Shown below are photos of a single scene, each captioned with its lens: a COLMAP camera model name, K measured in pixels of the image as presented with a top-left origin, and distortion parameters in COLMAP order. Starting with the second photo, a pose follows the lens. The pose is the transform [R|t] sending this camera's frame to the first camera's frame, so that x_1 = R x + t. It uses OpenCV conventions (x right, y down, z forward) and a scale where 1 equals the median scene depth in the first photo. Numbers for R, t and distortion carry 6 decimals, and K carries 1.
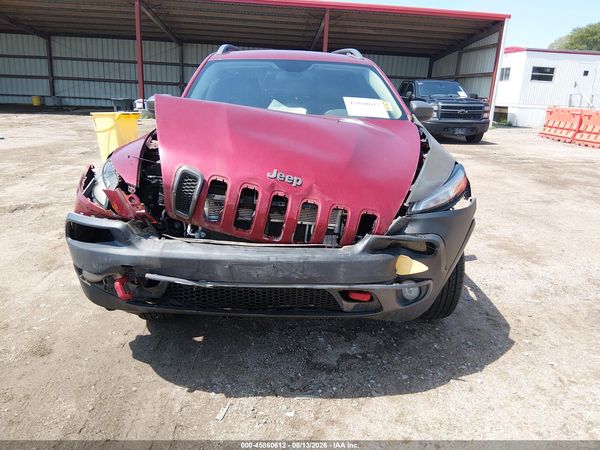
lens RADIAL K [[460.7, 0, 301.6], [0, 460.7, 219.6], [0, 0, 1]] dist [0.058150, -0.097088]
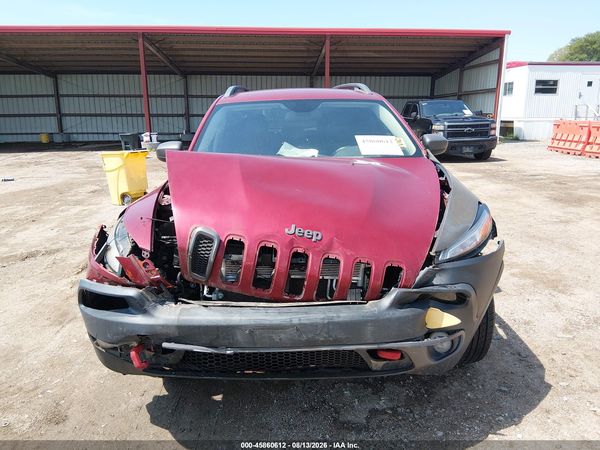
lens RADIAL K [[460.7, 0, 301.2], [0, 460.7, 220.5], [0, 0, 1]] dist [0.058150, -0.097088]
pose [[0.998725, -0.047090, -0.018200, -0.017889], [0.046250, 0.997956, -0.044106, -0.057047], [0.020240, 0.043208, 0.998861, 0.034847]]
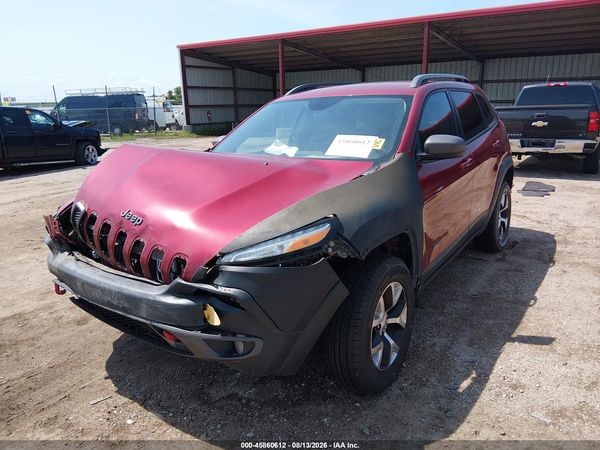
lens RADIAL K [[460.7, 0, 302.8], [0, 460.7, 224.3], [0, 0, 1]] dist [0.058150, -0.097088]
pose [[0.778272, 0.098488, -0.620155, 0.784094], [-0.113855, 0.993386, 0.014878, -0.106369], [0.617519, 0.059029, 0.784338, 0.270041]]
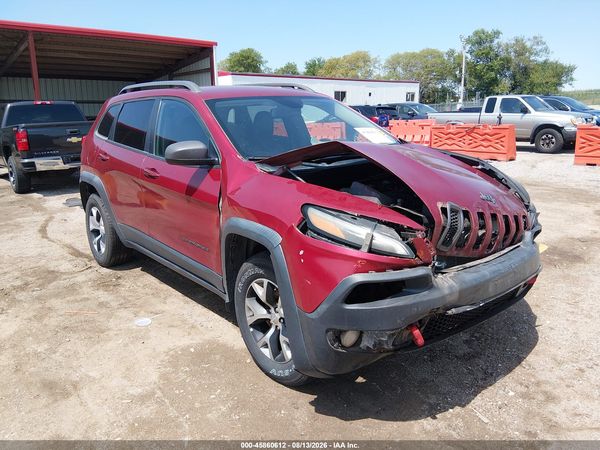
lens RADIAL K [[460.7, 0, 296.2], [0, 460.7, 216.6], [0, 0, 1]] dist [0.058150, -0.097088]
pose [[0.789886, -0.190990, 0.582755, -0.859750], [0.218624, 0.975529, 0.023386, -0.138547], [-0.572961, 0.108932, 0.812311, 0.242383]]
